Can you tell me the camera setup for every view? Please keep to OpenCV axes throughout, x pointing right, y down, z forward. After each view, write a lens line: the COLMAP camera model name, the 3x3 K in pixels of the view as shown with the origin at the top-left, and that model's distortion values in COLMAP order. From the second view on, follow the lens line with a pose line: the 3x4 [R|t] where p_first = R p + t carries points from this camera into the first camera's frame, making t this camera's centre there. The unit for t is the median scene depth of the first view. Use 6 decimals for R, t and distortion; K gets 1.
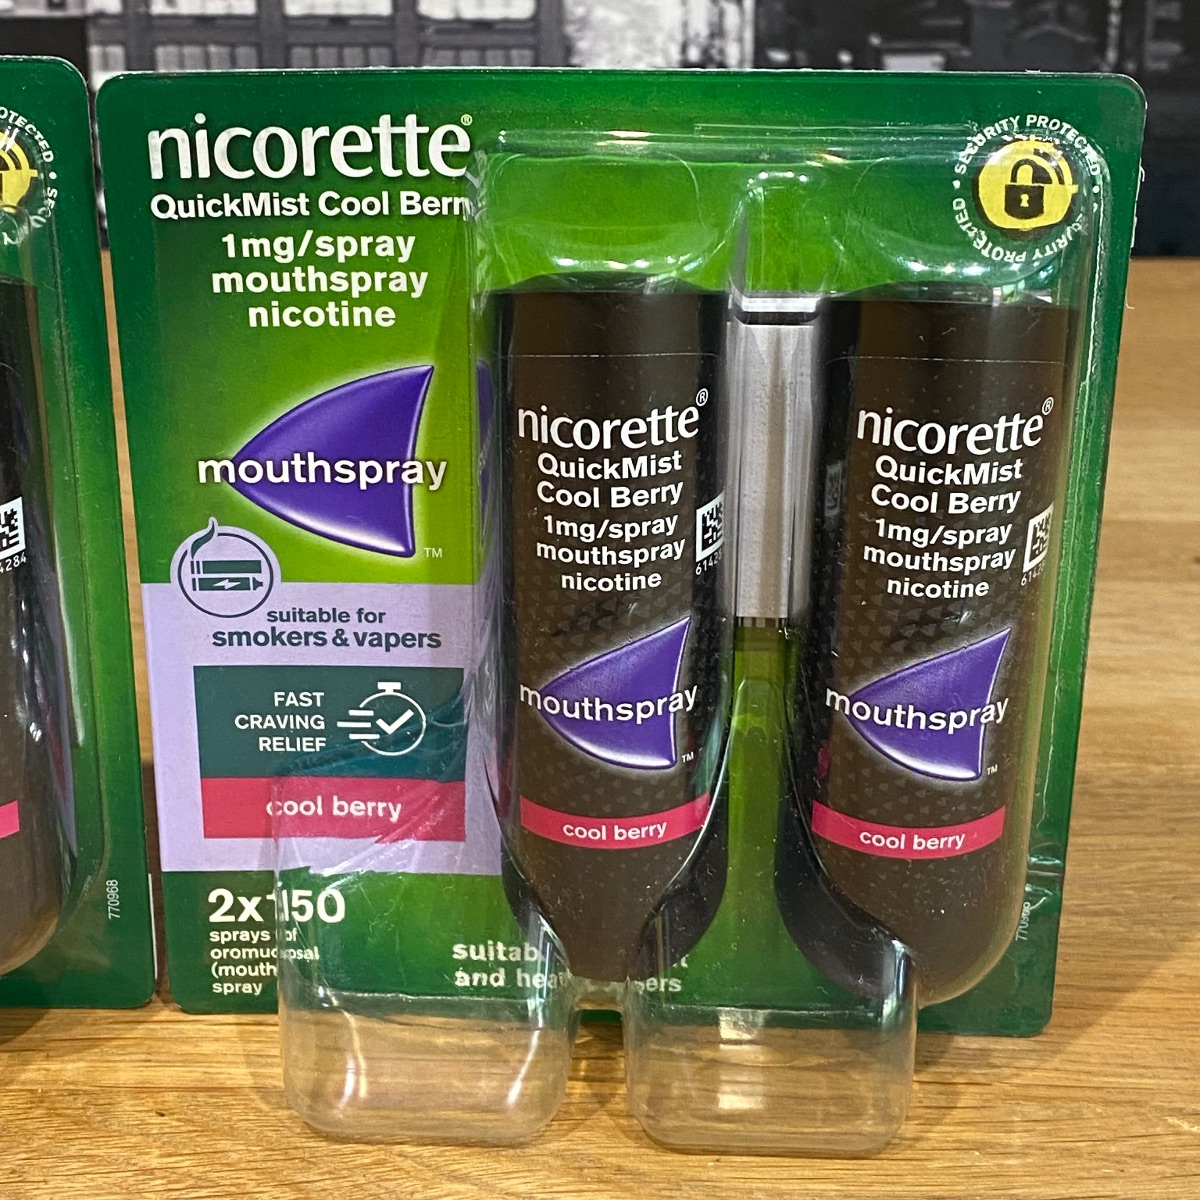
lens RADIAL K [[2447.6, 0, 554.5], [0, 2447.6, 558.6], [0, 0, 1]] dist [0.147009, 0.000000]
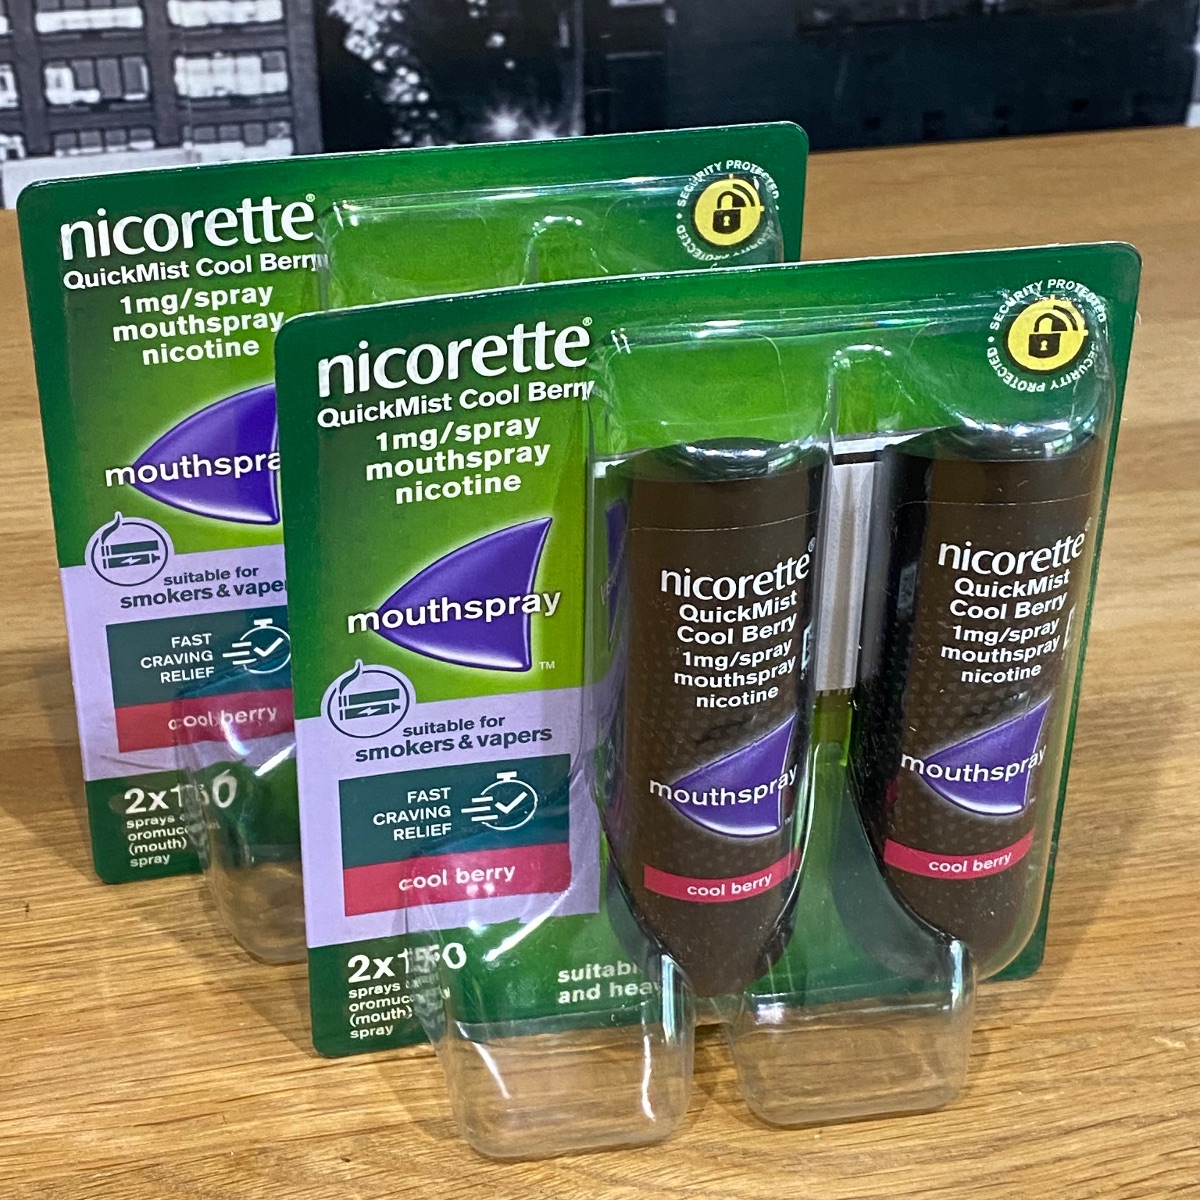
lens RADIAL K [[2447.6, 0, 563.4], [0, 2447.6, 564.0], [0, 0, 1]] dist [0.147009, 0.000000]
pose [[0.976234, -0.109083, 0.187266, -0.262759], [0.085519, 0.987869, 0.129623, -0.206346], [-0.199134, -0.110528, 0.973719, -0.127236]]
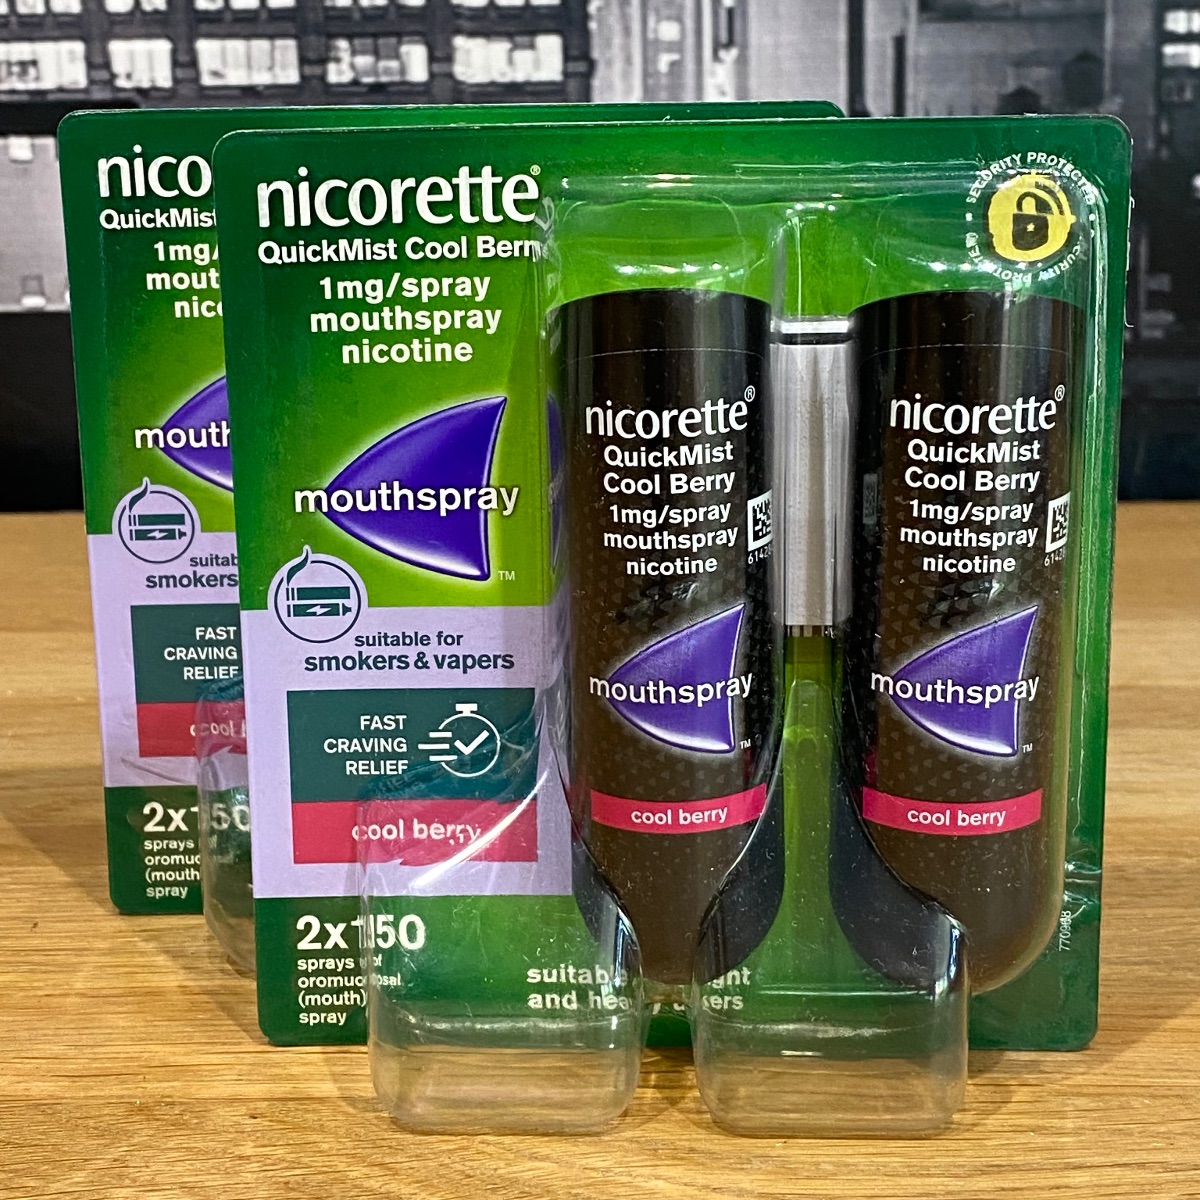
lens RADIAL K [[2447.6, 0, 555.3], [0, 2447.6, 537.0], [0, 0, 1]] dist [0.147009, 0.000000]
pose [[0.999823, -0.017391, -0.007178, -0.020337], [0.015746, 0.982296, -0.186672, 0.192455], [0.010297, 0.186526, 0.982396, -0.083220]]
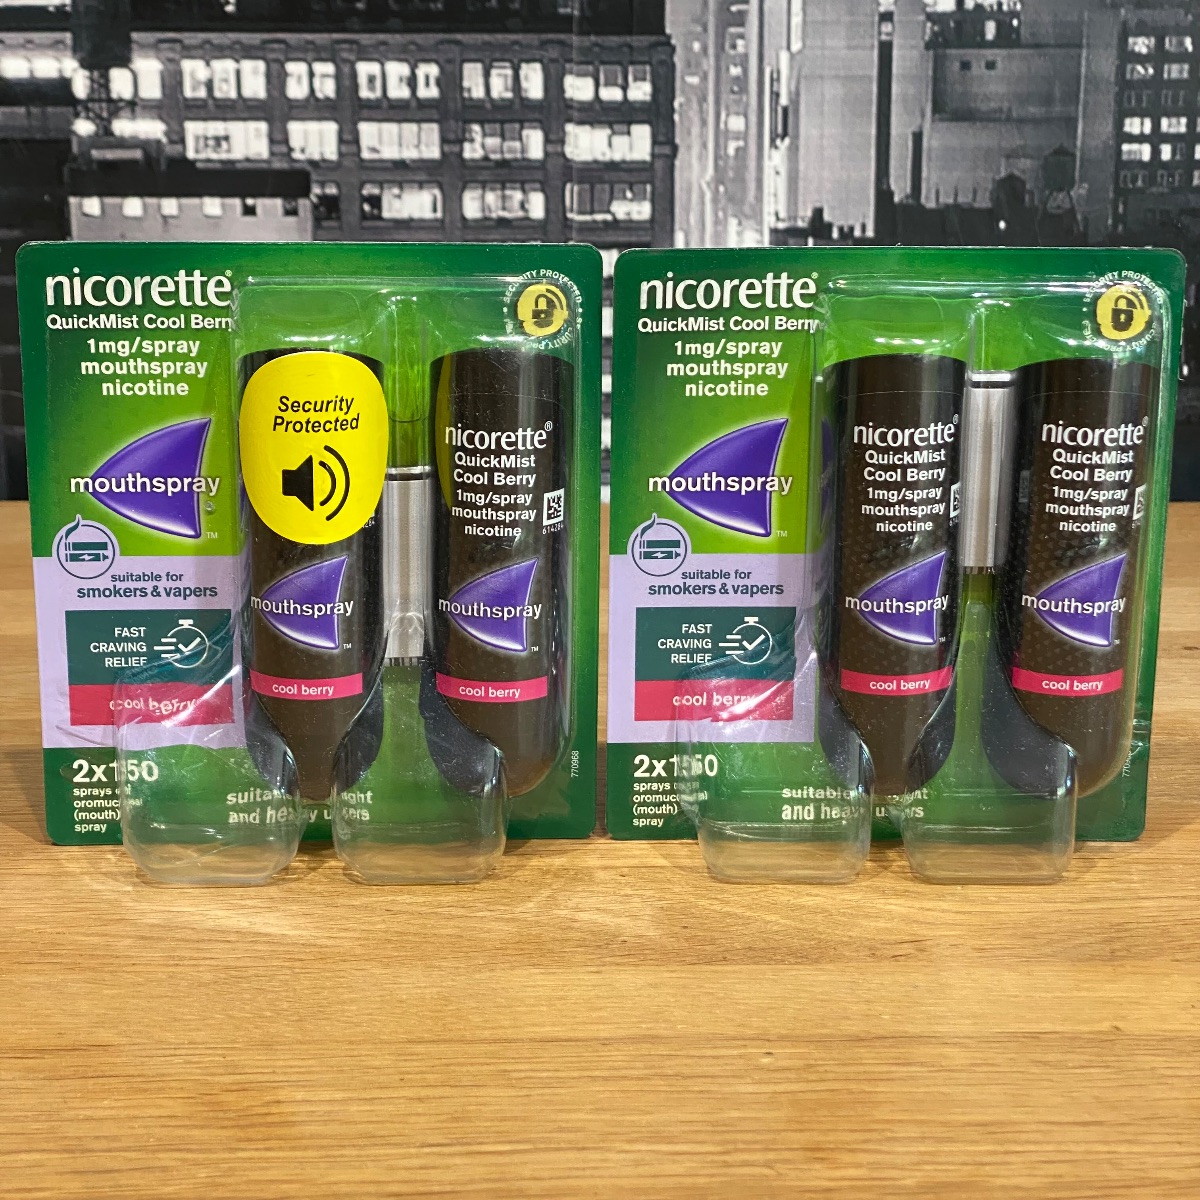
lens RADIAL K [[2449.0, 0, 608.1], [0, 2449.0, 596.8], [0, 0, 1]] dist [0.082808, 0.000000]
pose [[0.997438, -0.009652, 0.070876, -0.302091], [0.021286, 0.986016, -0.165285, 0.331755], [-0.068290, 0.166371, 0.983696, -0.685605]]
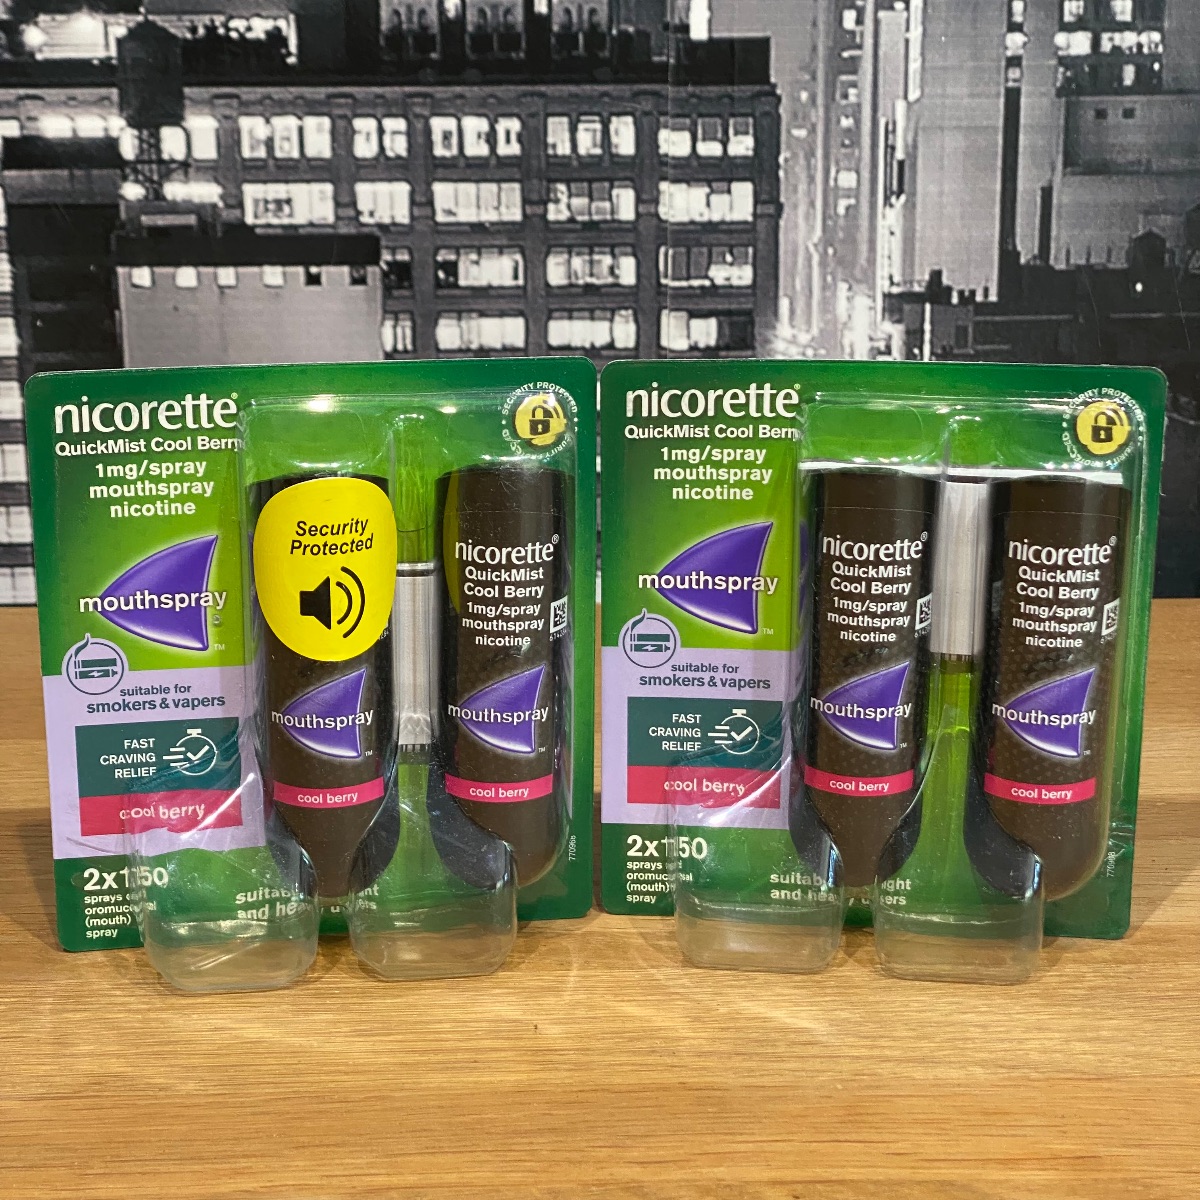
lens RADIAL K [[2449.0, 0, 599.1], [0, 2449.0, 600.3], [0, 0, 1]] dist [0.082808, 0.000000]
pose [[0.997666, 0.018902, -0.065621, -0.057636], [-0.027221, 0.991363, -0.128290, 0.212055], [0.062630, 0.129777, 0.989563, -0.778984]]
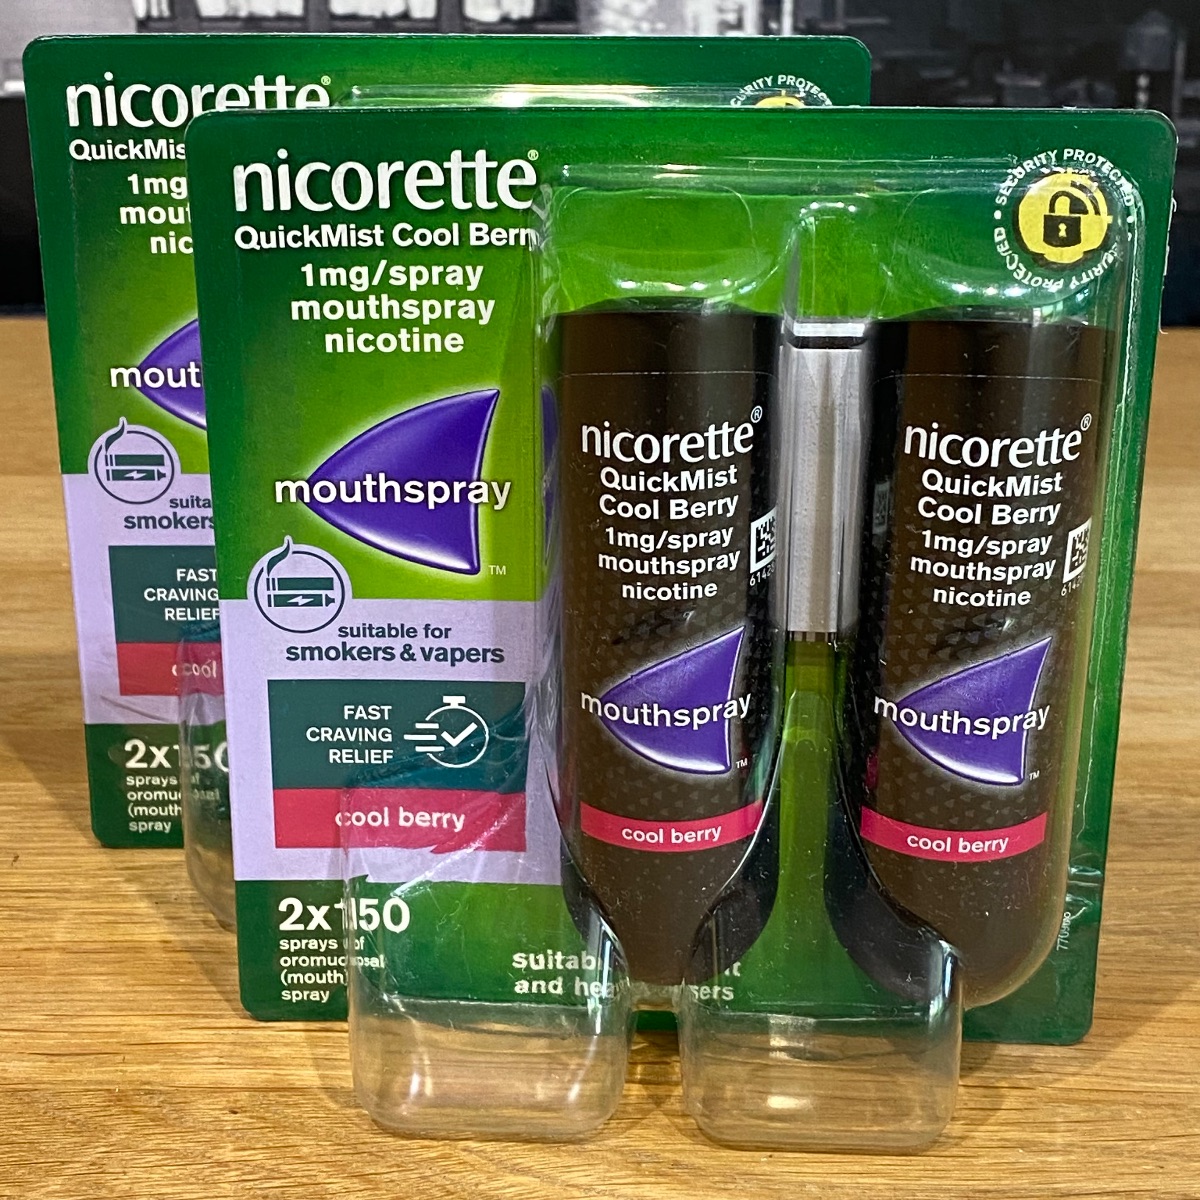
lens RADIAL K [[2447.6, 0, 558.6], [0, 2447.6, 567.1], [0, 0, 1]] dist [0.147009, 0.000000]
pose [[0.999950, 0.001194, -0.009933, -0.013444], [-0.001569, 0.999282, -0.037852, 0.037204], [0.009881, 0.037866, 0.999234, -0.048299]]
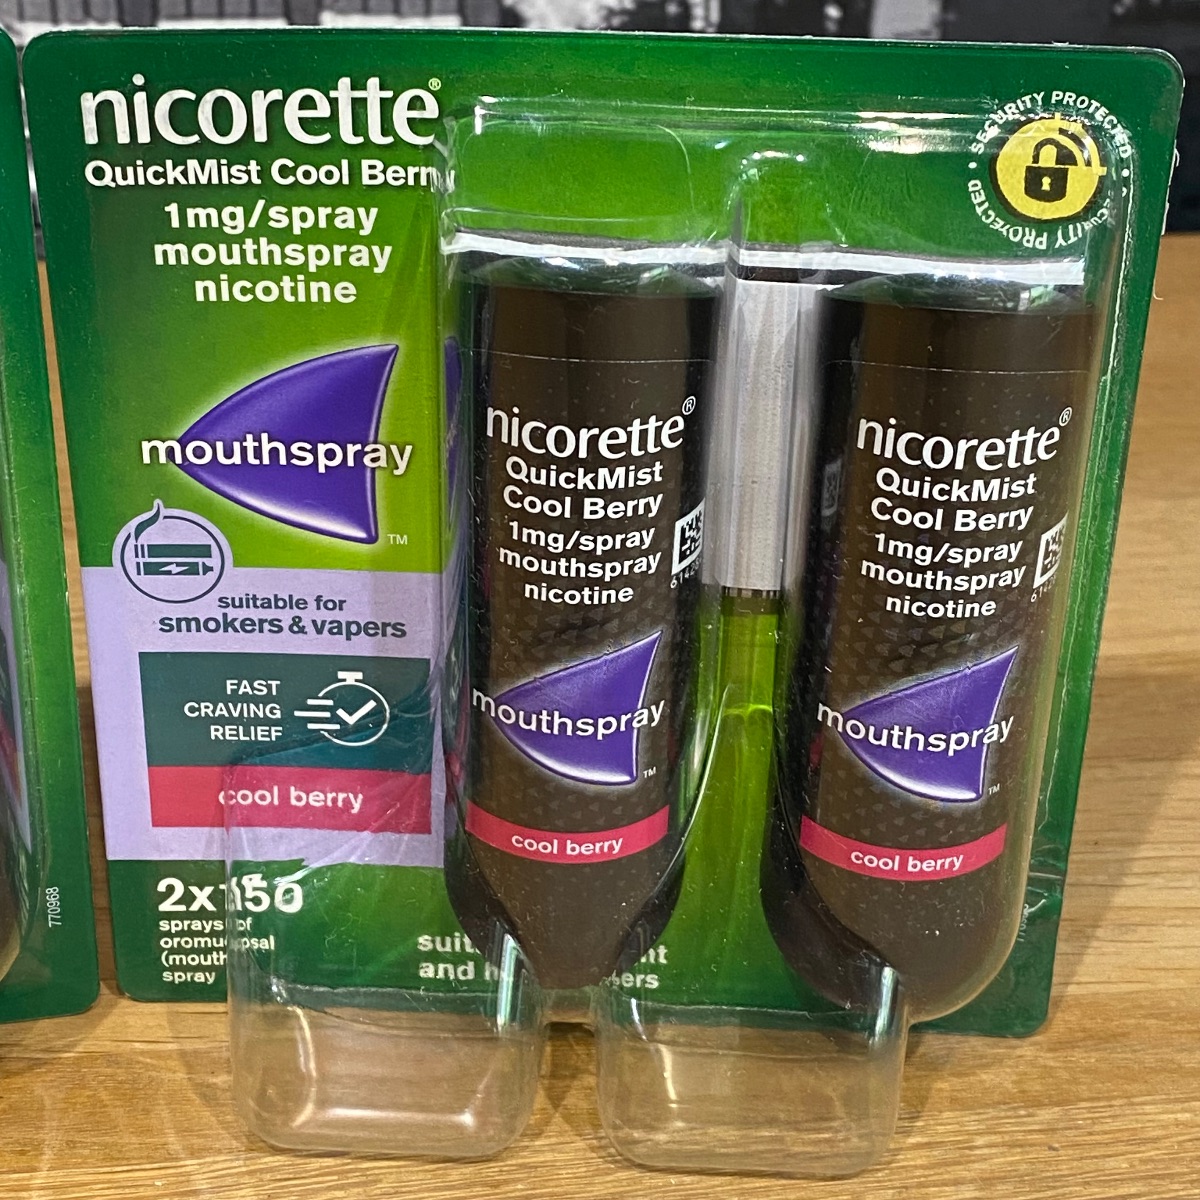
lens RADIAL K [[2447.6, 0, 579.3], [0, 2447.6, 534.7], [0, 0, 1]] dist [0.147009, 0.000000]
pose [[0.999849, 0.012700, 0.011835, 0.008457], [-0.013658, 0.996311, 0.084721, -0.086661], [-0.010715, -0.084870, 0.996334, 0.079639]]
